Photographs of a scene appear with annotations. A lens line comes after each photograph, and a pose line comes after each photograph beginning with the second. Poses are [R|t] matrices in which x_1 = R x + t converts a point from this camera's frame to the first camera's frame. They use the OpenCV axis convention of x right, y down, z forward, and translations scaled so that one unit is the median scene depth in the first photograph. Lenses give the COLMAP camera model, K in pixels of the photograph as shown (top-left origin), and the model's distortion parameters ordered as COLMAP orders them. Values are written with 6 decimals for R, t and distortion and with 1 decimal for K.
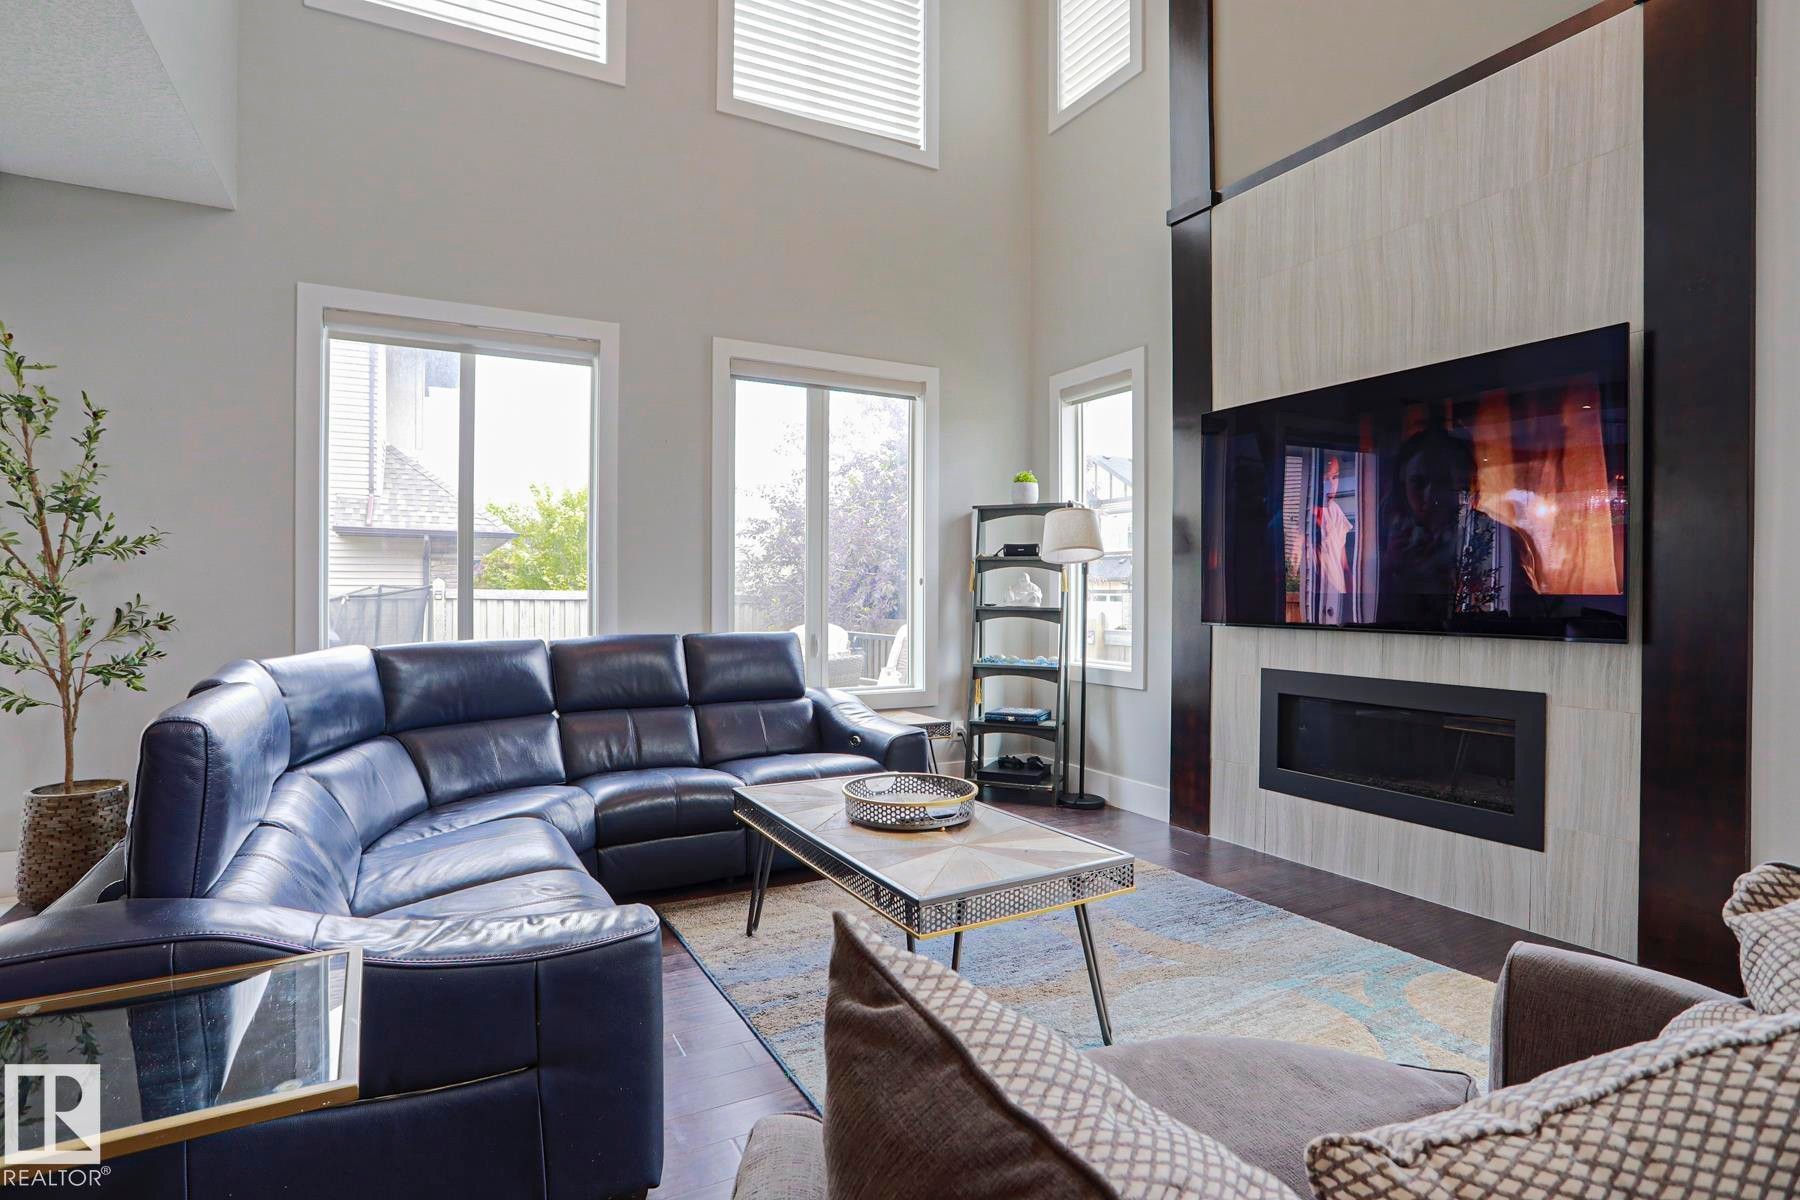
lens RADIAL K [[884.8, 0, 896.4], [0, 884.8, 602.0], [0, 0, 1]] dist [-0.082242, 0.038780]
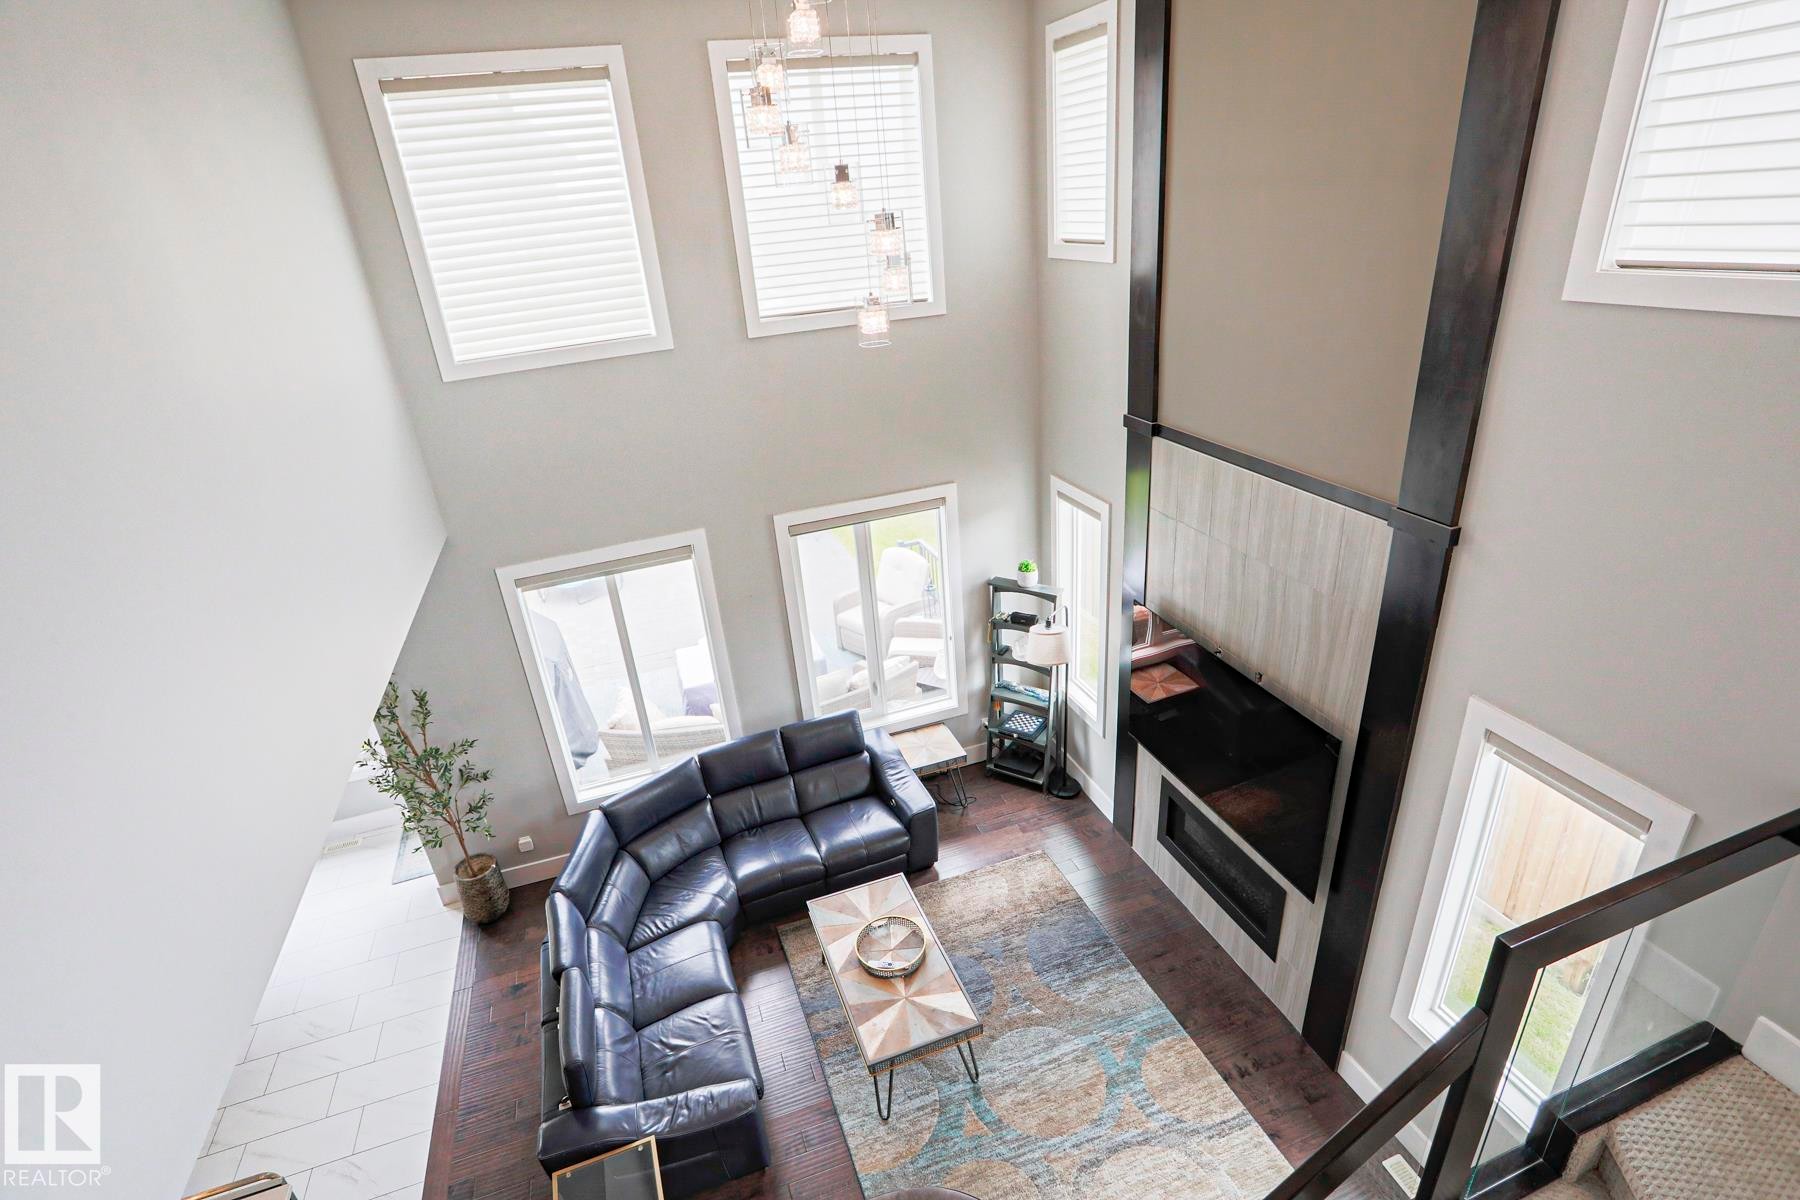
lens RADIAL K [[865.7, 0, 900.0], [0, 865.7, 600.0], [0, 0, 1]] dist [-0.080864, 0.035866]
pose [[0.982713, -0.001456, -0.185130, 0.216749], [0.078407, 0.909136, 0.409053, -0.686100], [0.167713, -0.416497, 0.893534, -0.191926]]
